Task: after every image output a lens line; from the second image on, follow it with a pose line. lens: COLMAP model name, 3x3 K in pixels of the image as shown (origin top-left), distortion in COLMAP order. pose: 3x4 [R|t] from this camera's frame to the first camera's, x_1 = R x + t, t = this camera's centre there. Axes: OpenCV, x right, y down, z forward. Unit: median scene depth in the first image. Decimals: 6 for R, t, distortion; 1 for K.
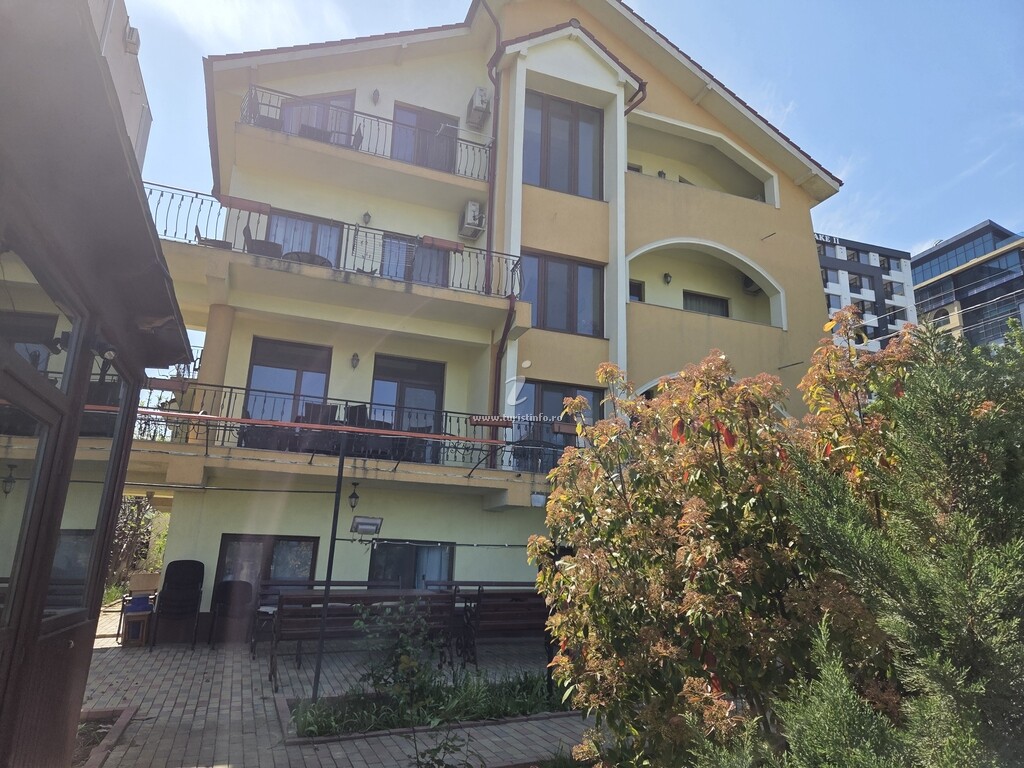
lens RADIAL K [[688.8, 0, 512.0], [0, 688.8, 384.0], [0, 0, 1]] dist [0.061950, -0.048637]
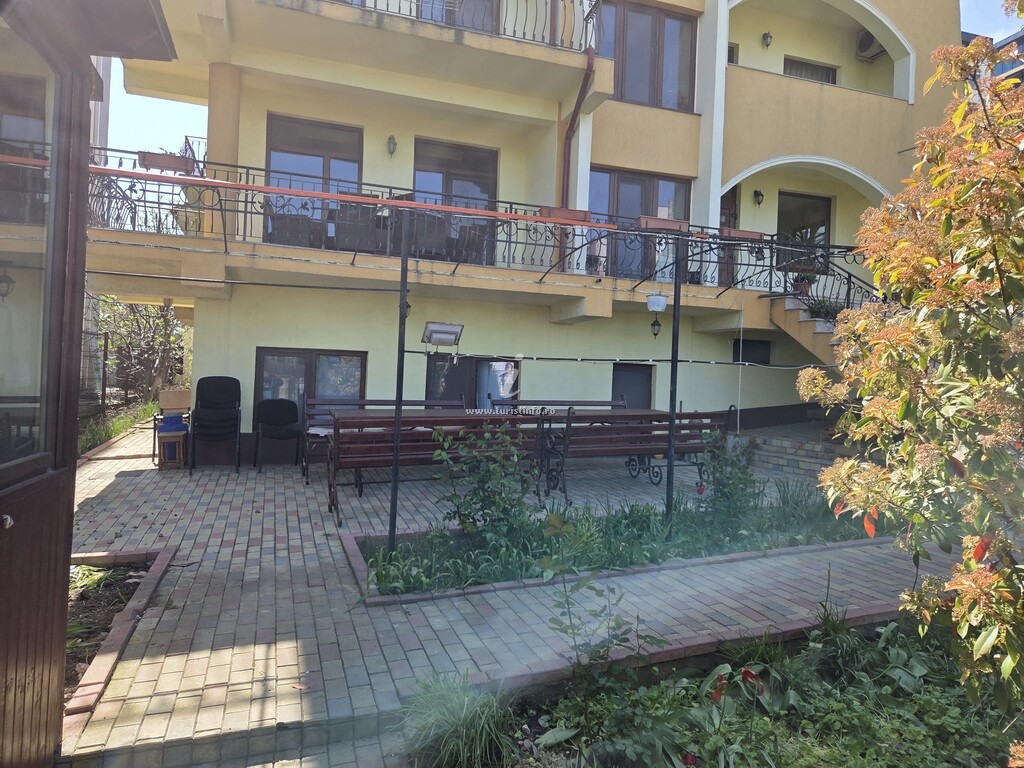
lens RADIAL K [[676.0, 0, 523.4], [0, 676.0, 377.7], [0, 0, 1]] dist [0.064830, -0.051137]
pose [[0.999895, -0.001863, -0.014370, -0.074057], [0.005369, 0.968756, 0.247956, 0.044761], [0.013459, -0.248007, 0.968665, 0.178494]]
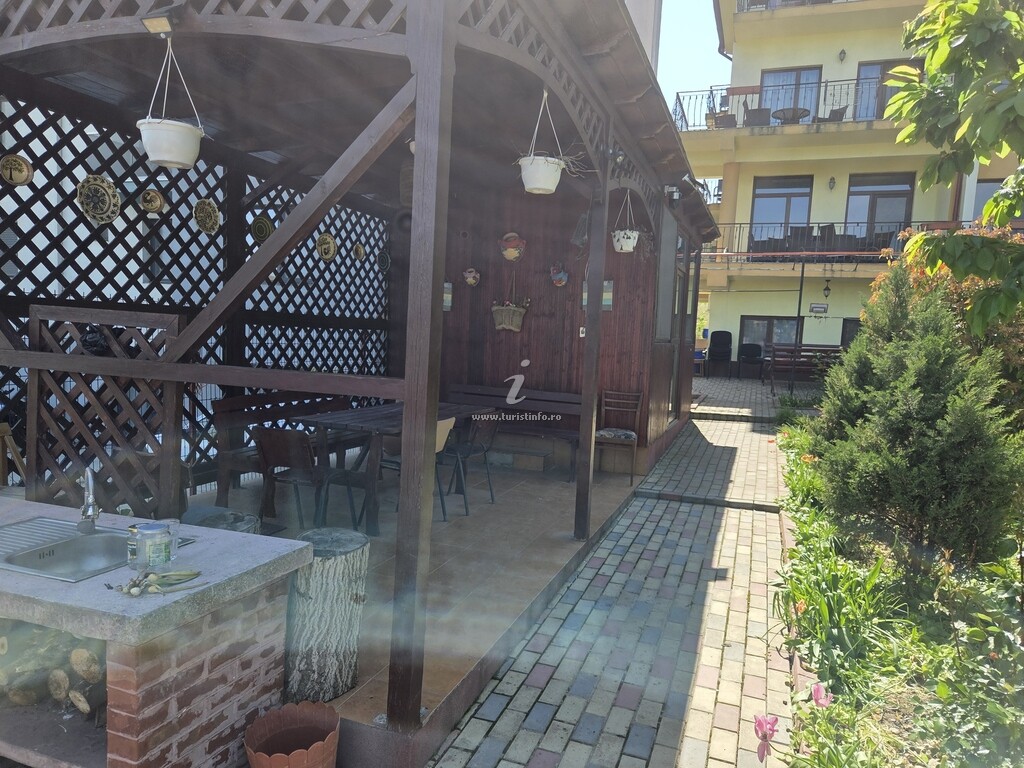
lens RADIAL K [[700.1, 0, 515.6], [0, 700.1, 404.2], [0, 0, 1]] dist [0.053470, -0.052796]
pose [[0.765956, 0.060689, -0.640022, 0.247759], [0.150531, 0.950930, 0.270321, -0.112711], [0.625021, -0.303397, 0.719235, -0.578214]]
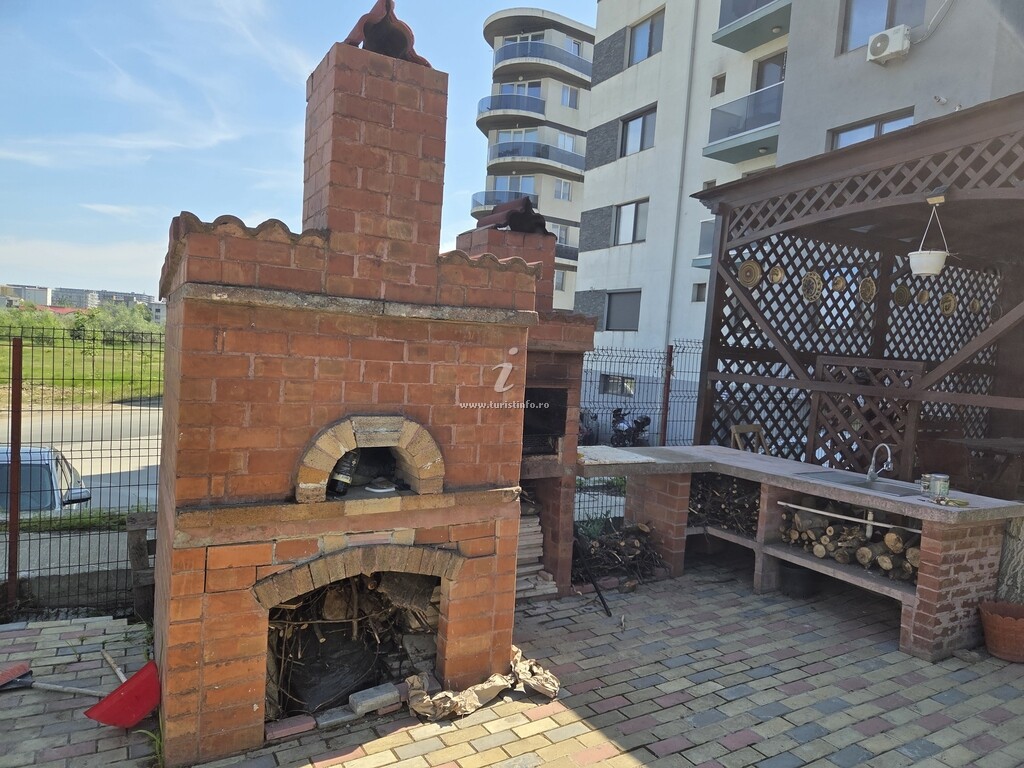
lens RADIAL K [[680.2, 0, 532.1], [0, 680.2, 401.2], [0, 0, 1]] dist [0.064474, -0.047166]
pose [[0.179563, 0.045922, -0.982674, 0.353803], [0.202125, 0.975875, 0.082538, -0.150219], [0.962758, -0.213444, 0.165949, -0.753539]]
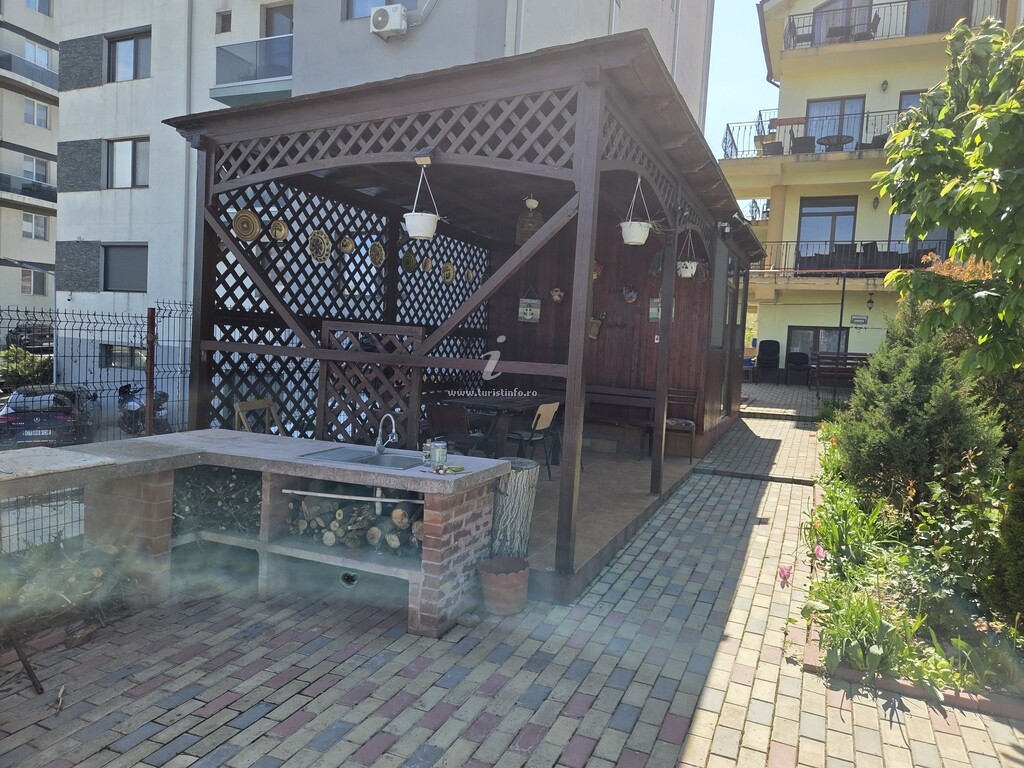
lens RADIAL K [[688.8, 0, 512.0], [0, 688.8, 384.0], [0, 0, 1]] dist [0.061950, -0.048637]
pose [[0.715853, 0.040676, -0.697065, 0.312747], [0.159567, 0.962355, 0.220025, -0.140672], [0.679774, -0.268734, 0.682414, -0.706877]]
